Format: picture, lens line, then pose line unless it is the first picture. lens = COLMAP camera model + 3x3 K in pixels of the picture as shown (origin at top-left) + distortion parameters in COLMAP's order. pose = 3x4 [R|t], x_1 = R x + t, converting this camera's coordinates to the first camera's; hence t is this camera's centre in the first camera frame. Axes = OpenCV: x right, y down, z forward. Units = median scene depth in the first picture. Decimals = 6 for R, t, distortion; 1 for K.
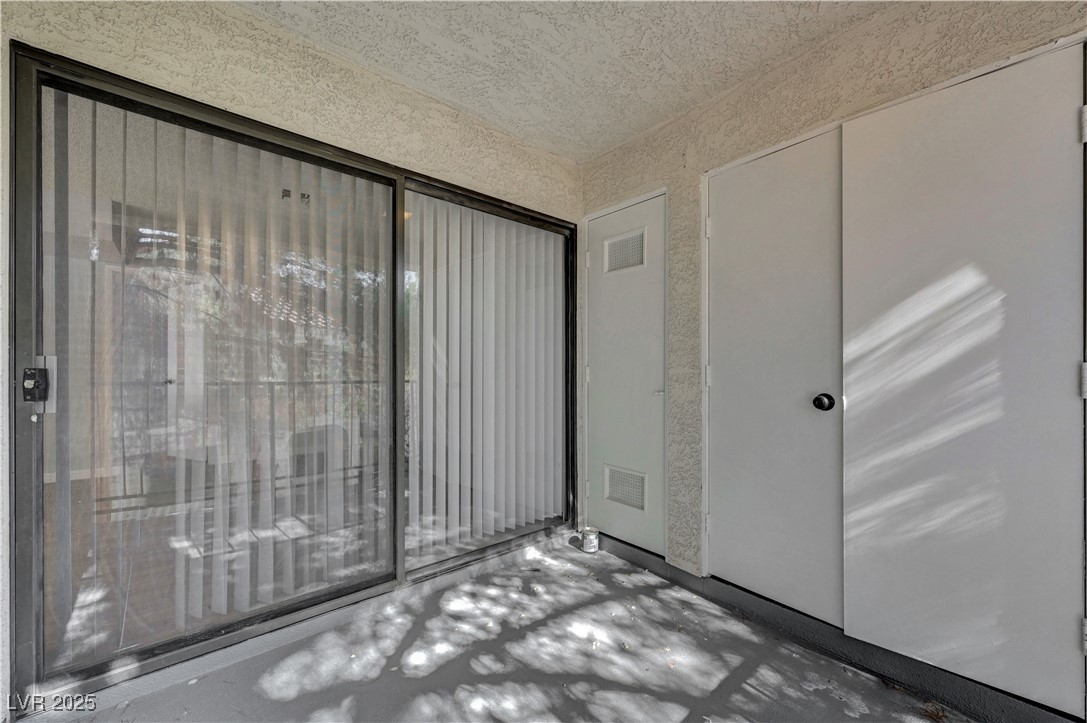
lens RADIAL K [[433.3, 0, 542.2], [0, 433.3, 370.1], [0, 0, 1]] dist [-0.000641, 0.000700]
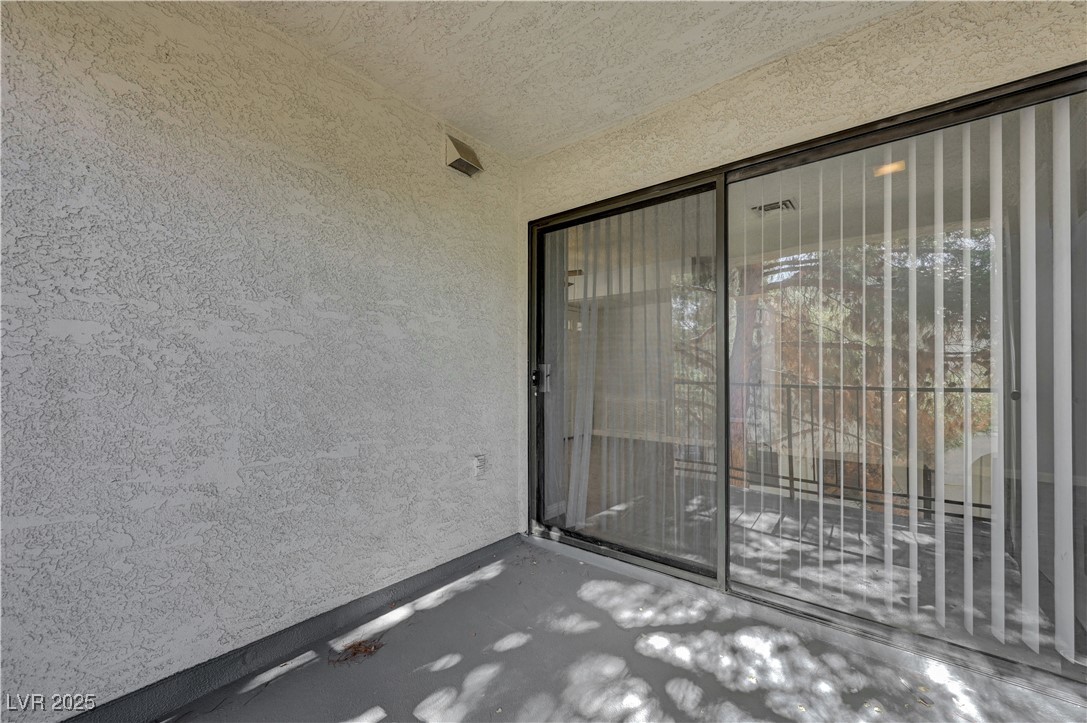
lens RADIAL K [[433.3, 0, 567.8], [0, 433.3, 371.3], [0, 0, 1]] dist [-0.000641, 0.000700]
pose [[0.192716, -0.015264, -0.981136, 0.588605], [-0.004885, 0.999852, -0.016515, 0.022936], [0.981242, 0.007976, 0.192613, 0.478382]]
